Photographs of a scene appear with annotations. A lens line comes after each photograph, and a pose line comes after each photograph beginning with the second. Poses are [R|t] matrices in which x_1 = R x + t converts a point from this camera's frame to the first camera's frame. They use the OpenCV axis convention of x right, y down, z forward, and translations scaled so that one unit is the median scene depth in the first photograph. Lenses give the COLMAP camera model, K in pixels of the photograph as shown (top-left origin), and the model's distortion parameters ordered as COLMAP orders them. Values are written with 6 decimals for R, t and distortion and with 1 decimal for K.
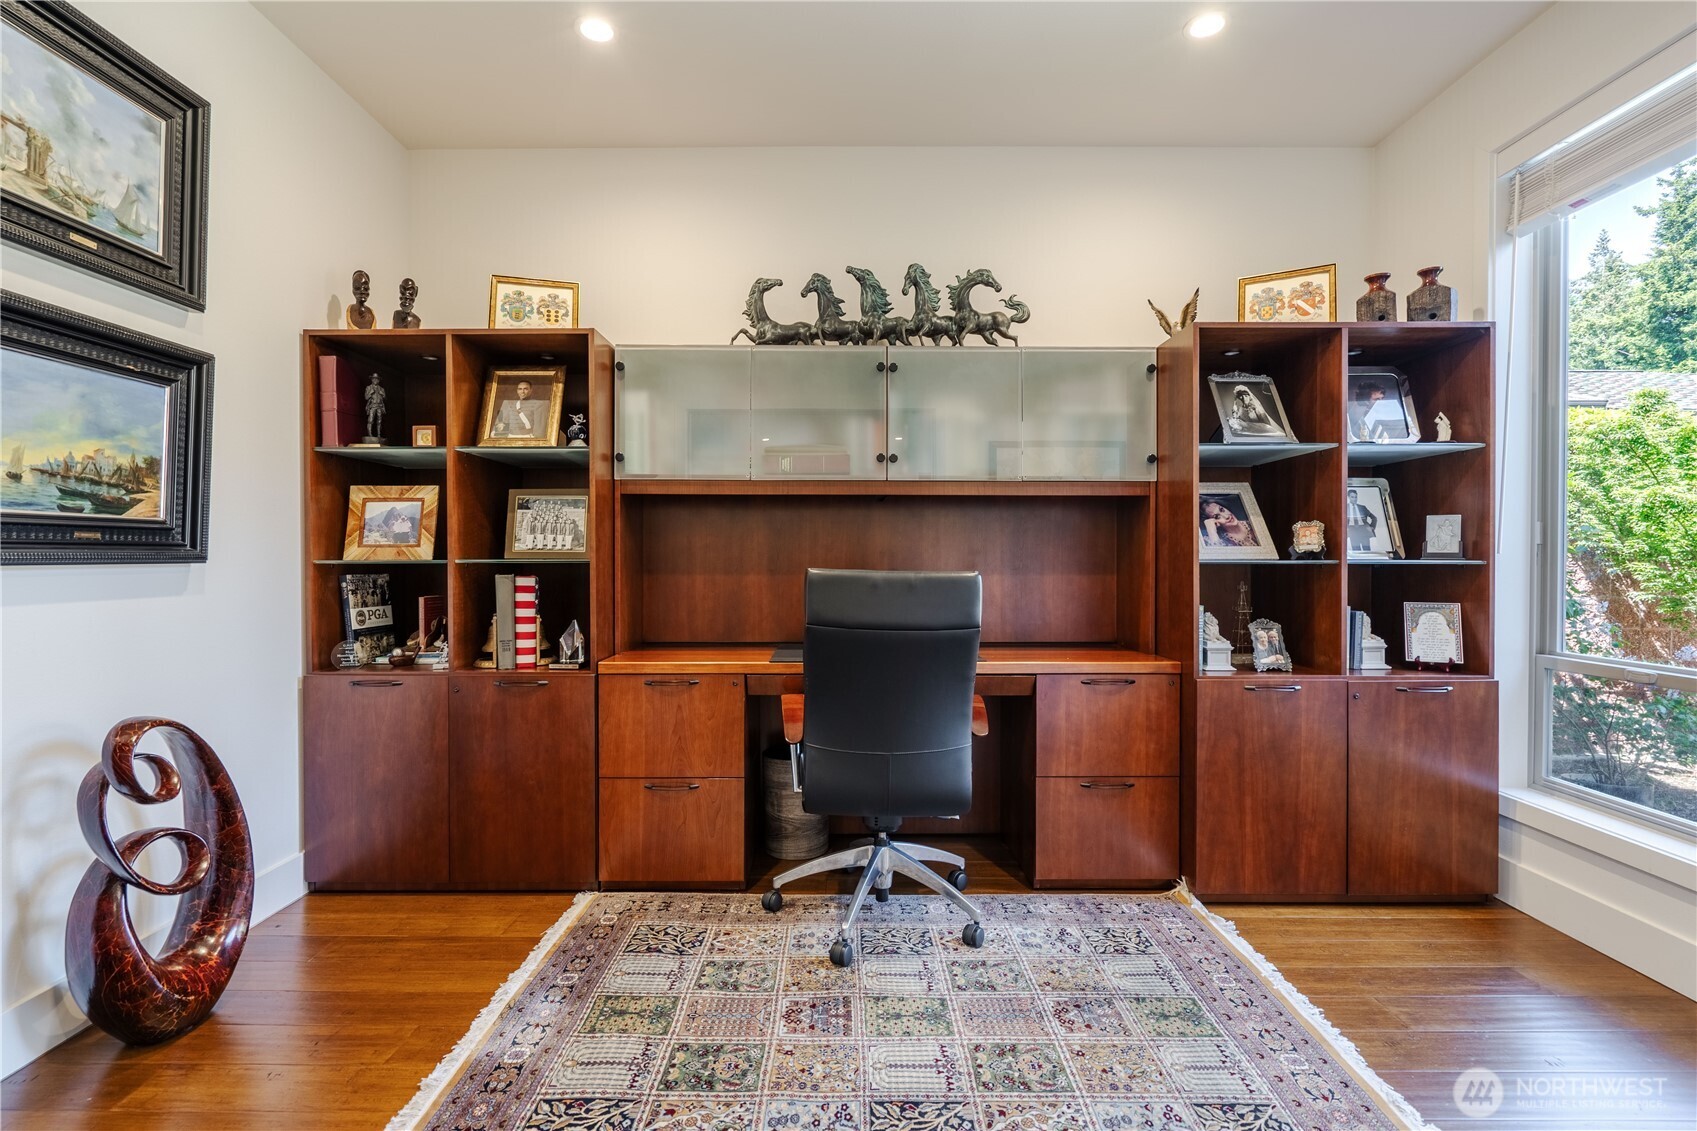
lens RADIAL K [[770.5, 0, 840.1], [0, 770.5, 553.7], [0, 0, 1]] dist [-0.003555, 0.001581]
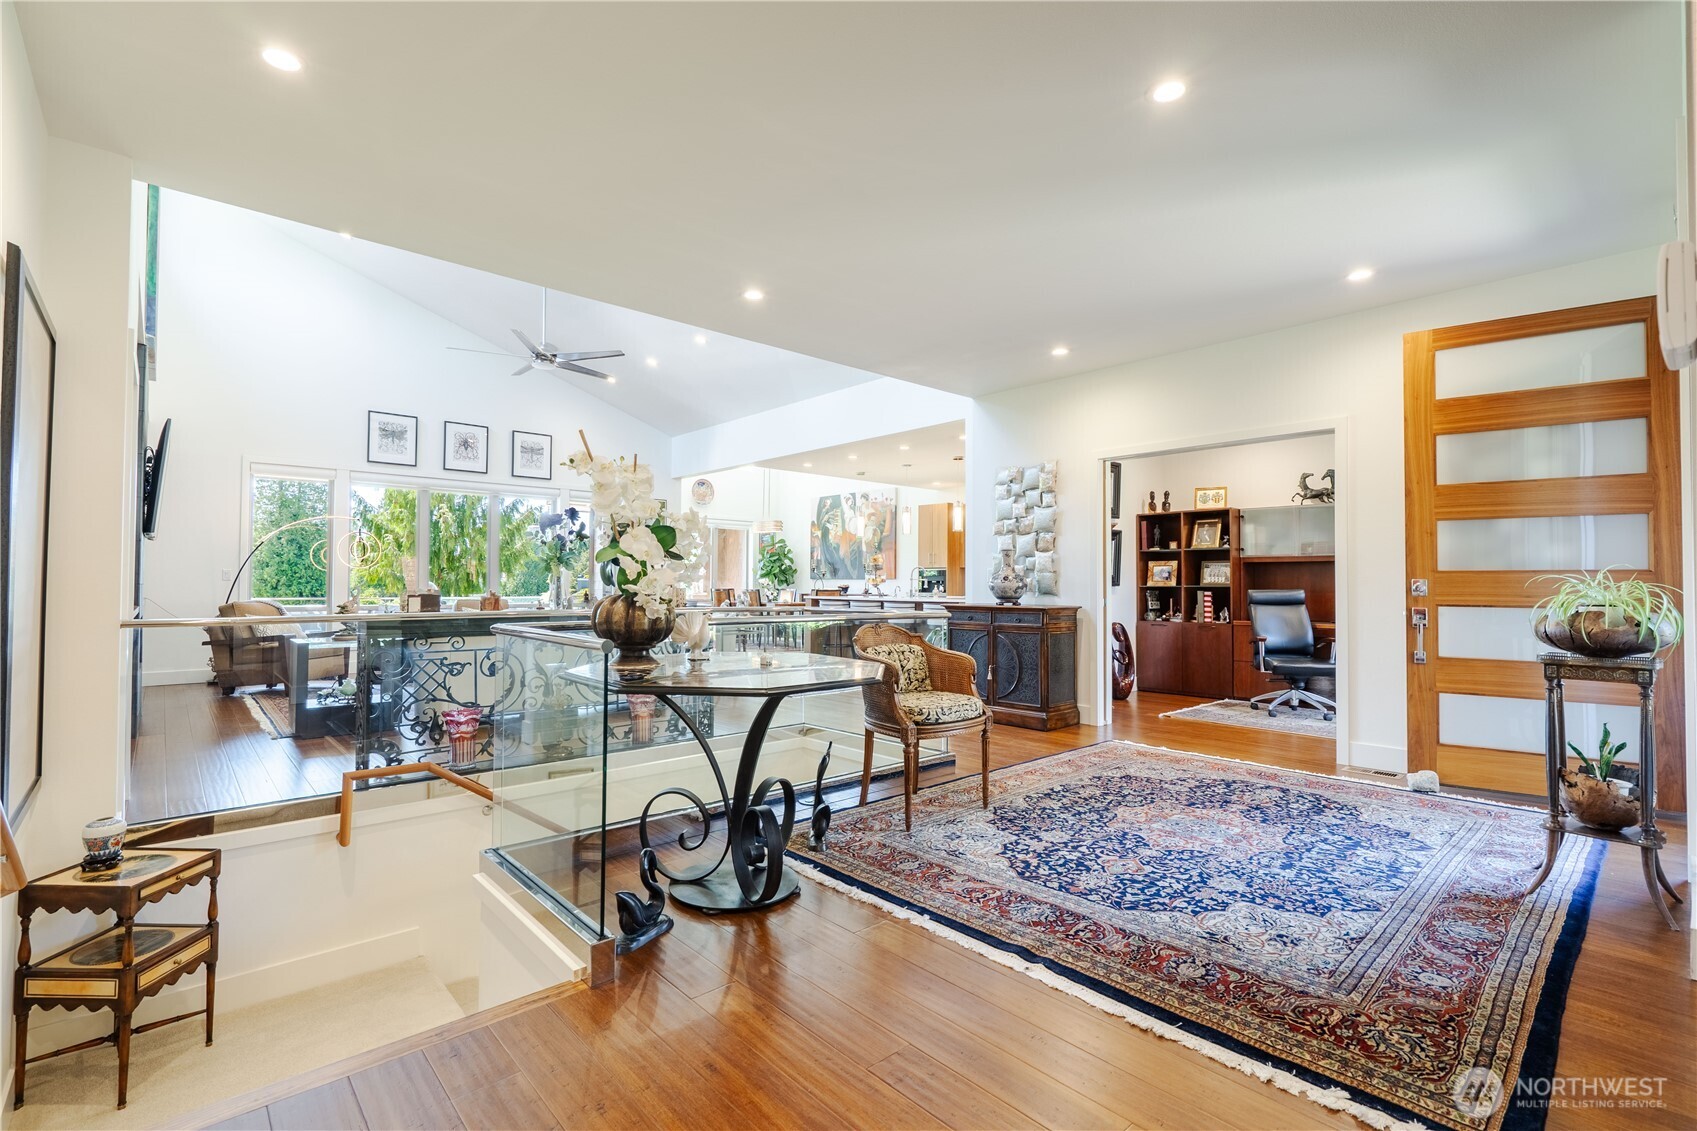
lens RADIAL K [[770.5, 0, 840.6], [0, 770.5, 564.3], [0, 0, 1]] dist [-0.003555, 0.001581]
pose [[0.671208, -0.015781, -0.741101, 0.813280], [-0.007385, 0.999581, -0.027974, 0.018144], [0.741233, 0.024249, 0.670810, -1.970461]]
